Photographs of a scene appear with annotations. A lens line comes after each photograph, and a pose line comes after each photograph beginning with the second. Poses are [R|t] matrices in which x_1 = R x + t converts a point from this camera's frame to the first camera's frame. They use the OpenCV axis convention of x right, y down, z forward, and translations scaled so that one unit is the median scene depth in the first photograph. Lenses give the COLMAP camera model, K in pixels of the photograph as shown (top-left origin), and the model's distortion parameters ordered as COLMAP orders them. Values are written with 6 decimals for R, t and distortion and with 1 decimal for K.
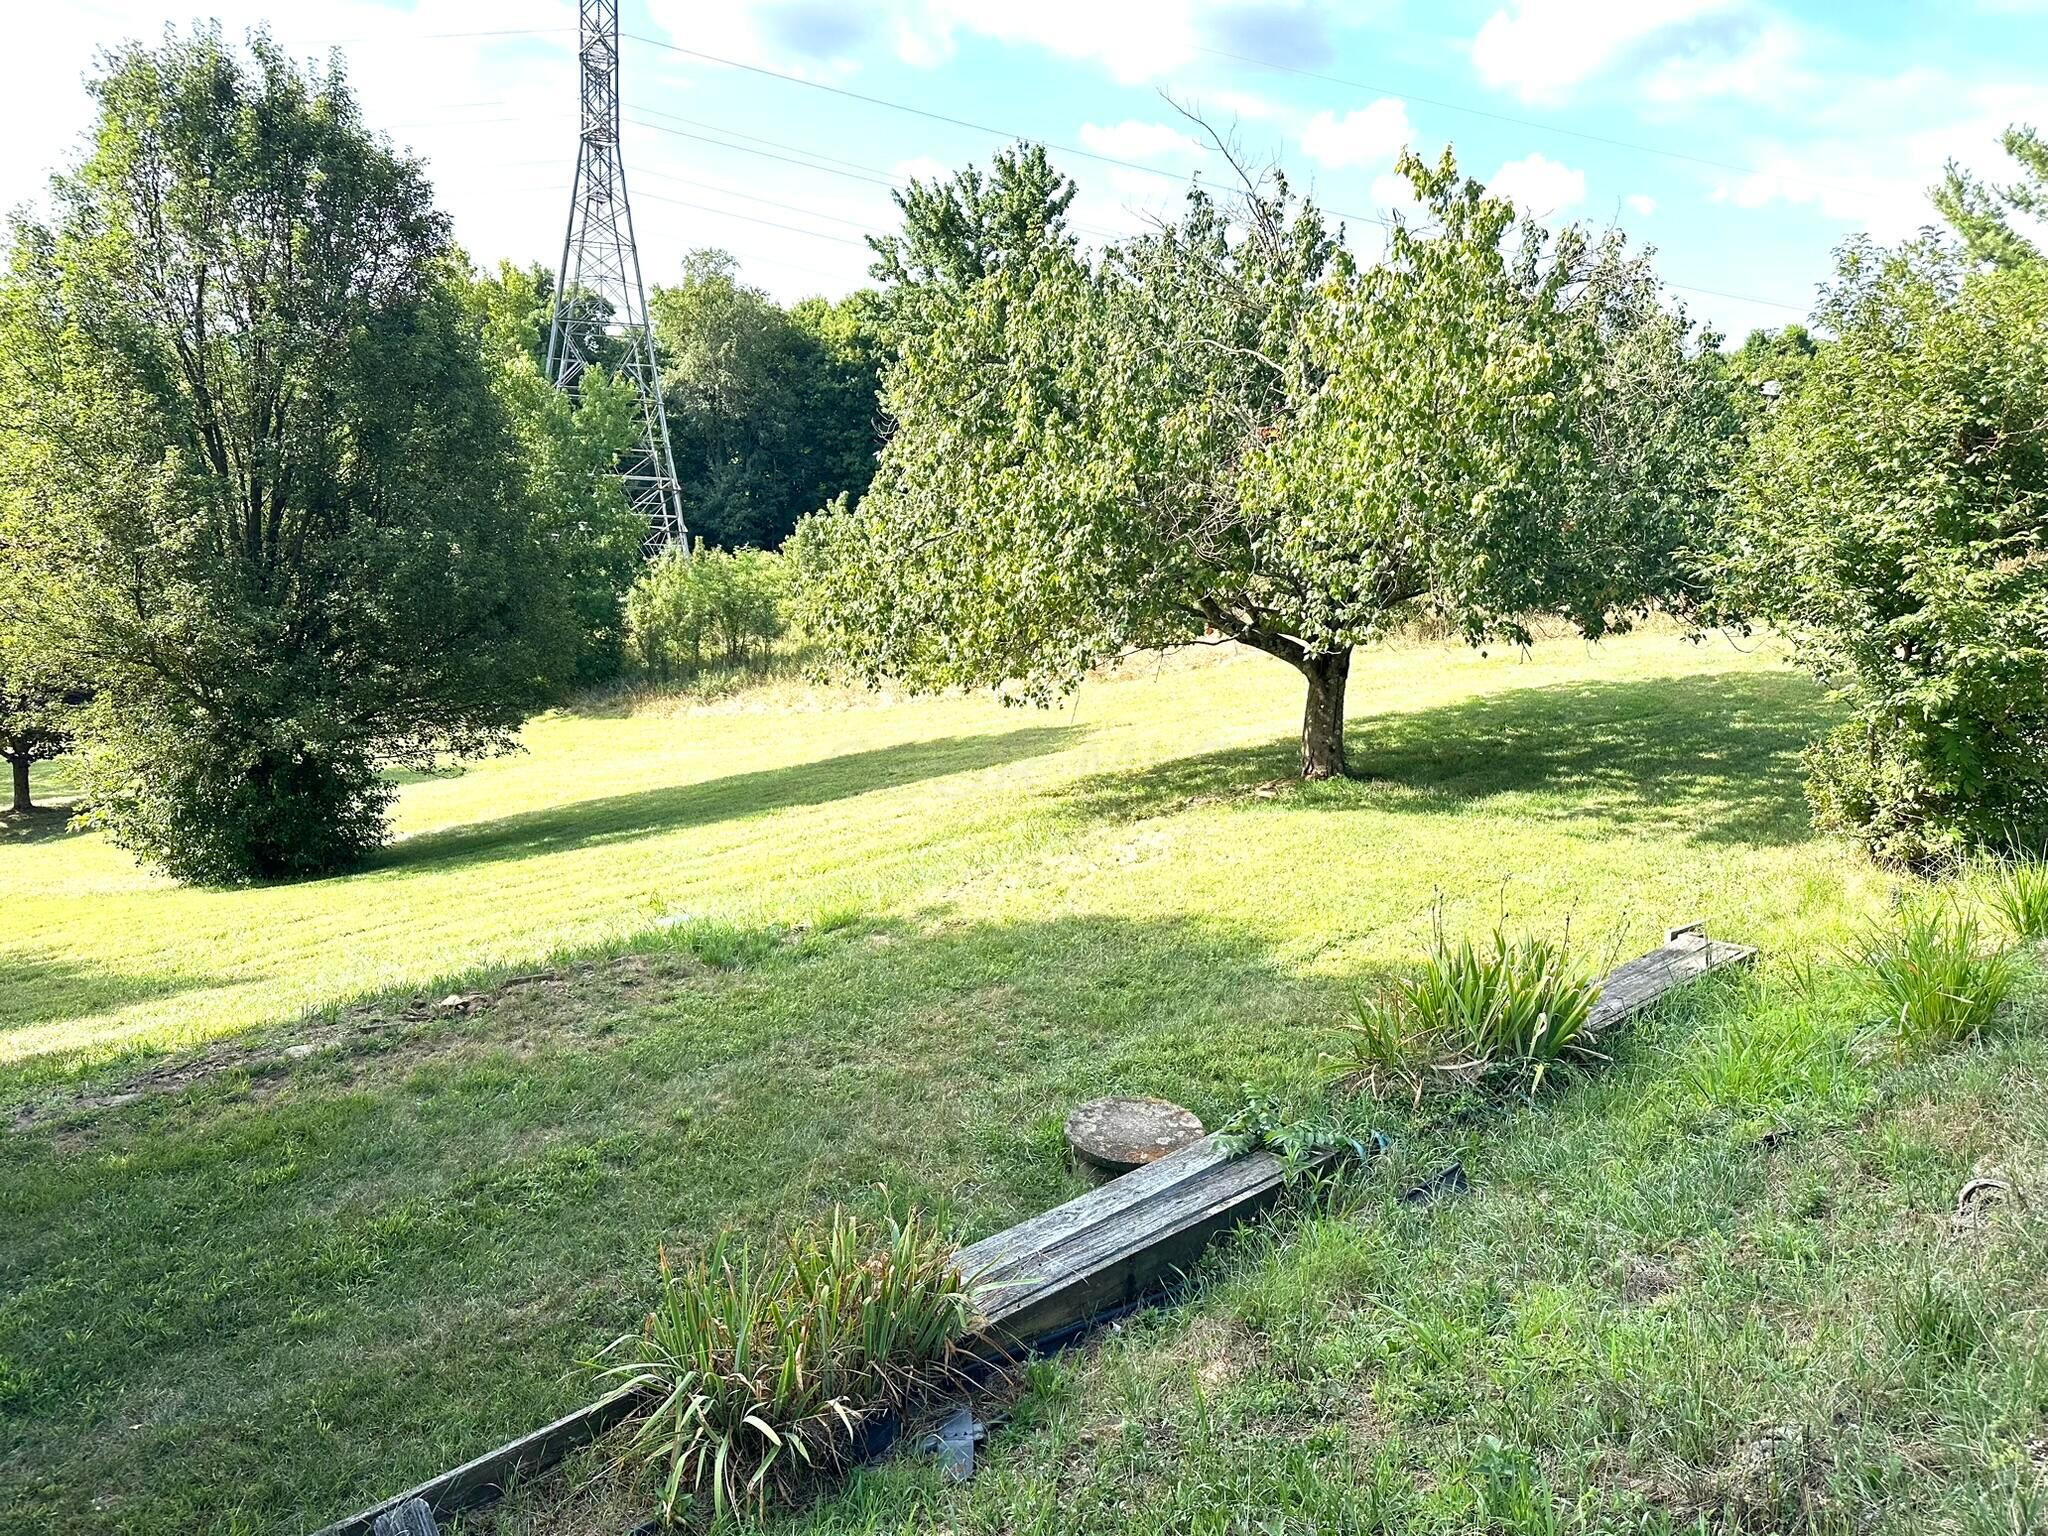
lens RADIAL K [[1411.1, 0, 1013.1], [0, 1411.1, 765.9], [0, 0, 1]] dist [-0.000429, -0.008996]
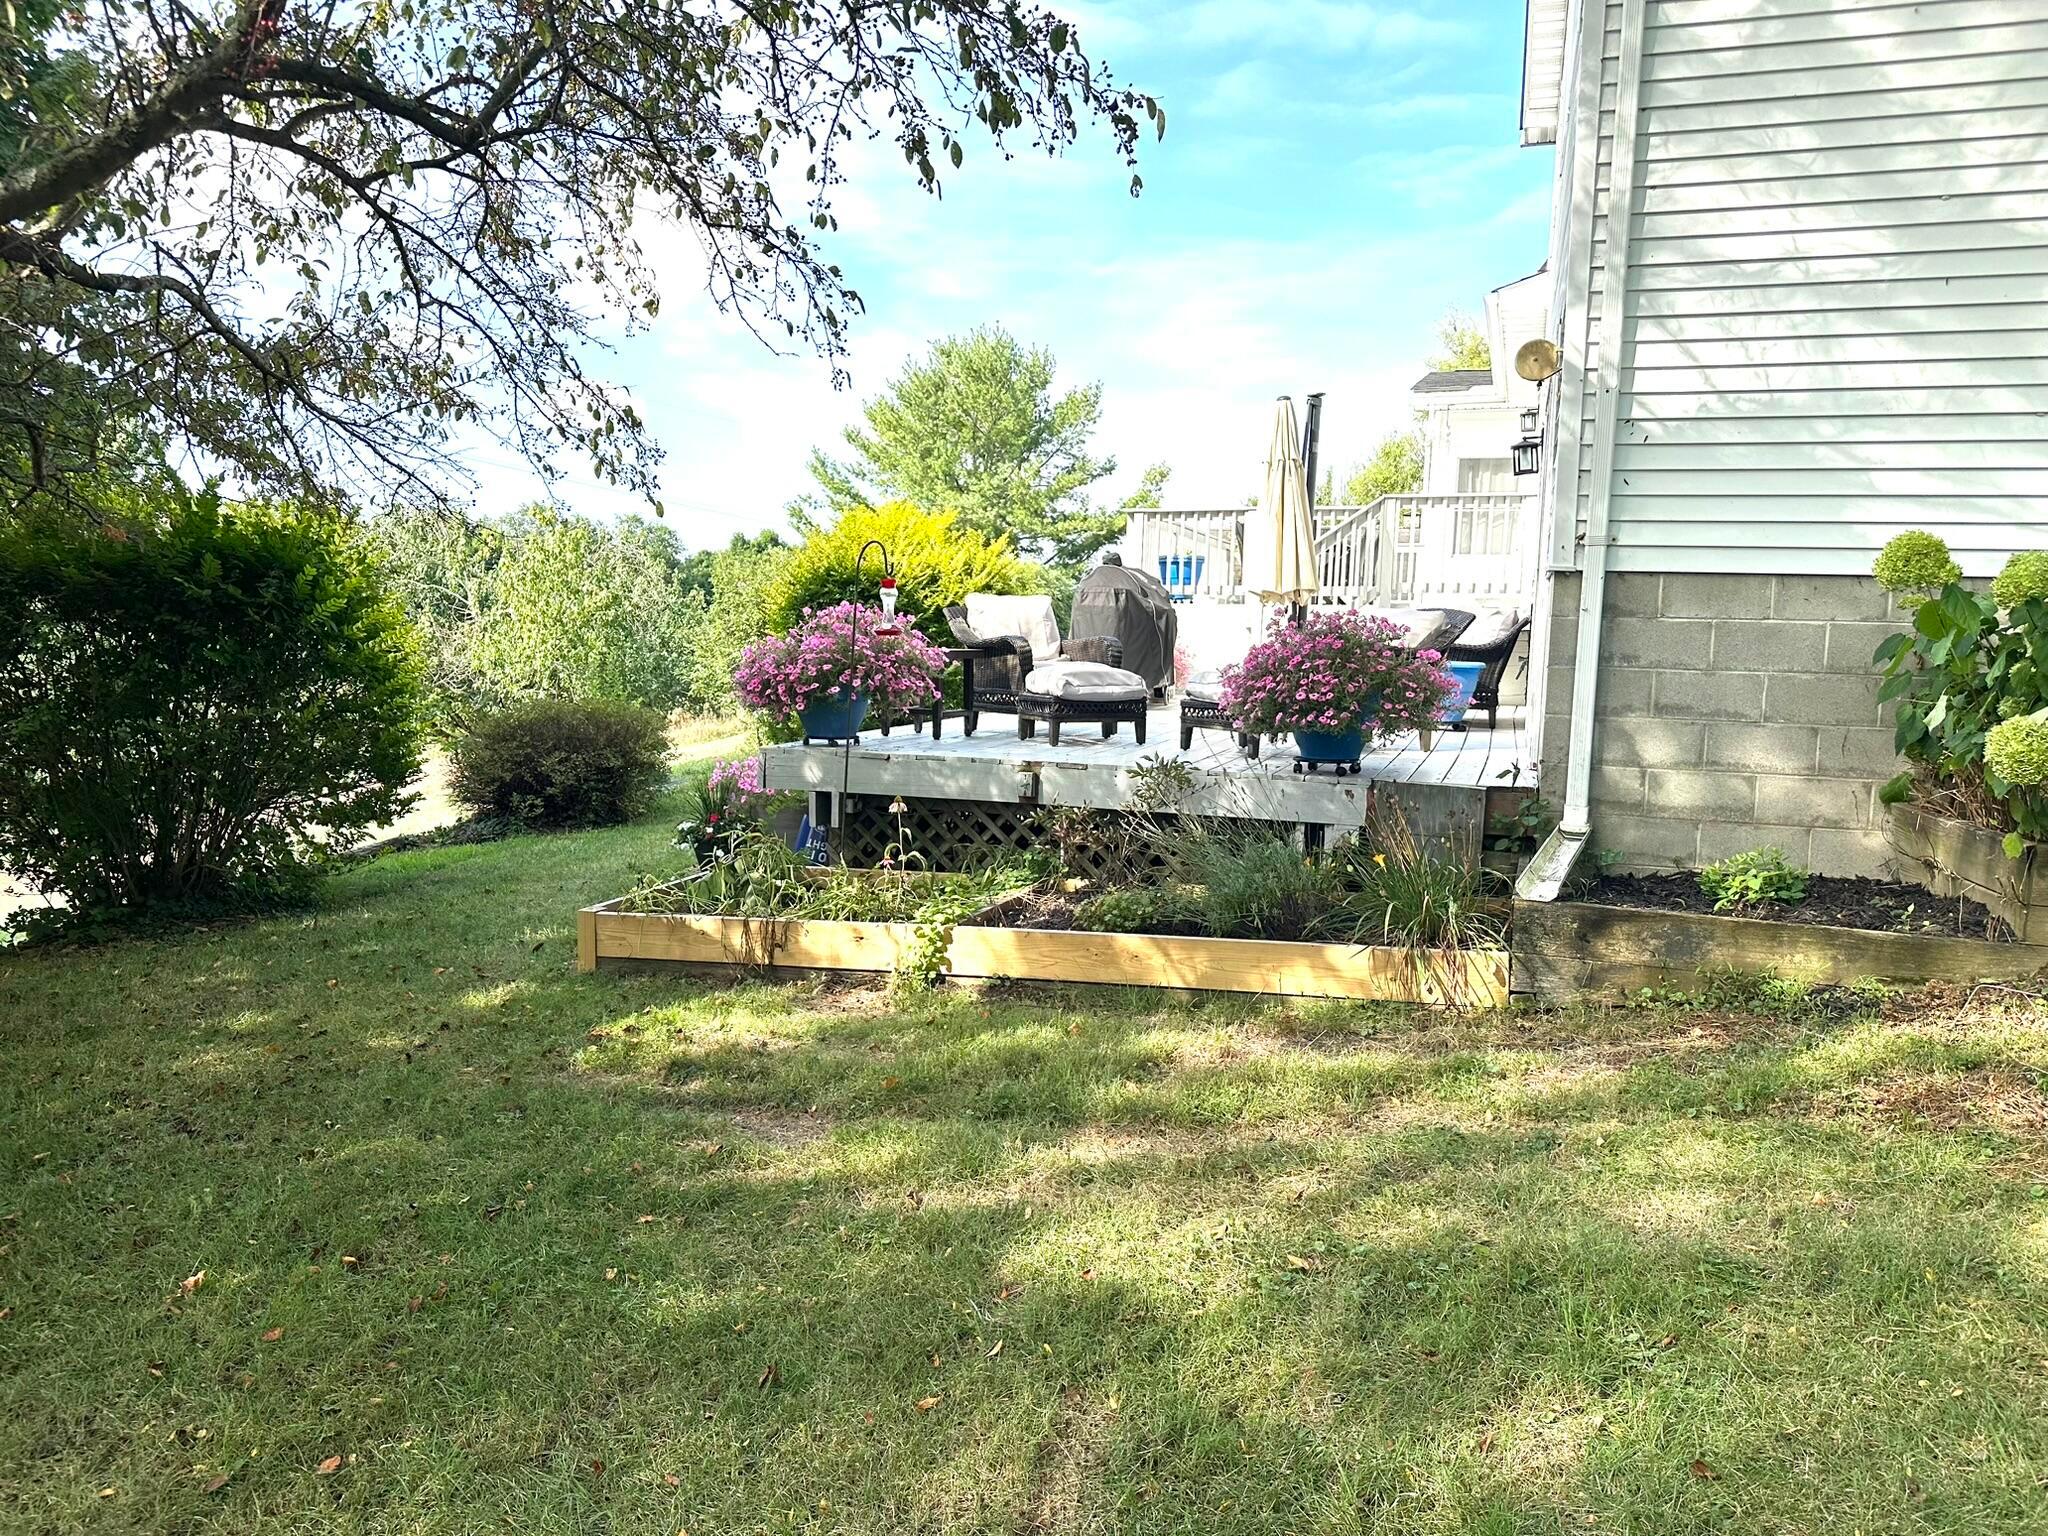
lens RADIAL K [[1418.3, 0, 1024.0], [0, 1418.3, 768.0], [0, 0, 1]] dist [0.068282, -0.004609]
pose [[0.790617, -0.098344, 0.604361, -0.057123], [0.176877, 0.981621, -0.071654, 0.030054], [-0.586207, 0.163548, 0.793482, -0.131411]]
